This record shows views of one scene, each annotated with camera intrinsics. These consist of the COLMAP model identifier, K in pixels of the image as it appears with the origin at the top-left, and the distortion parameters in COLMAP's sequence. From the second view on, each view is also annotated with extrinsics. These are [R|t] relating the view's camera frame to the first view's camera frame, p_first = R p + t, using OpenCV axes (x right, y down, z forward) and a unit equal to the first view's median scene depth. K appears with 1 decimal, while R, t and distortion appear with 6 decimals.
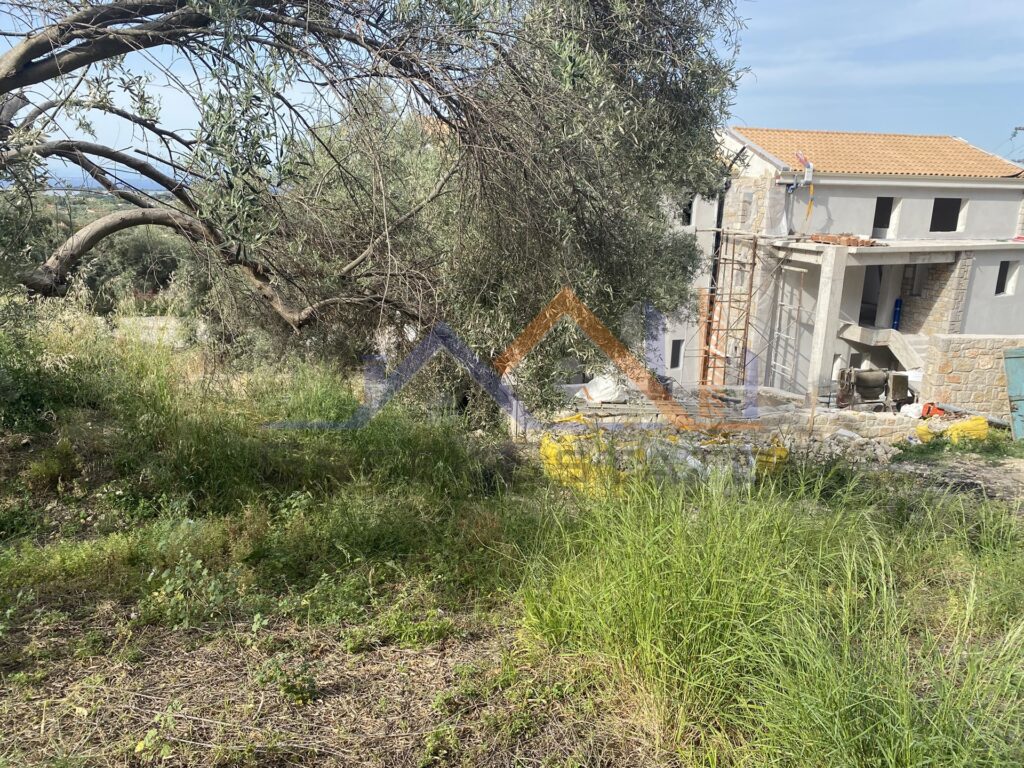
lens RADIAL K [[787.6, 0, 512.2], [0, 787.6, 368.6], [0, 0, 1]] dist [0.002206, -0.000632]
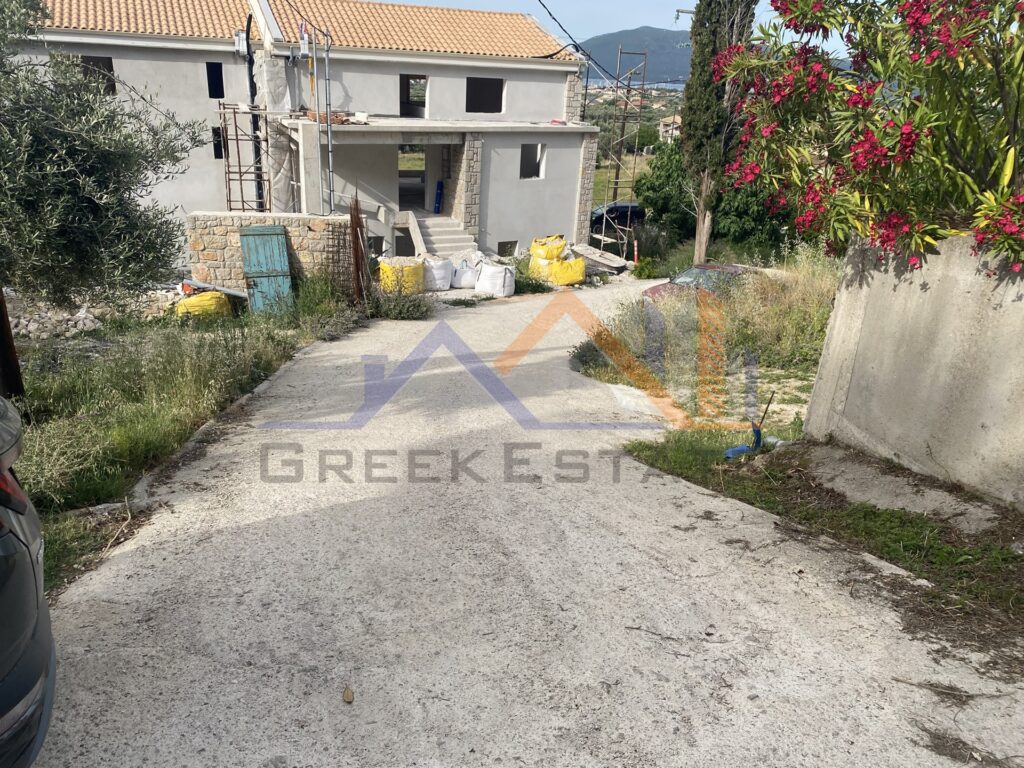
lens RADIAL K [[787.6, 0, 512.2], [0, 787.6, 368.6], [0, 0, 1]] dist [0.002206, -0.000632]
pose [[0.994168, -0.009075, 0.107463, 0.489341], [-0.006127, 0.990091, 0.140297, 0.006856], [-0.107671, -0.140137, 0.984260, -0.031898]]
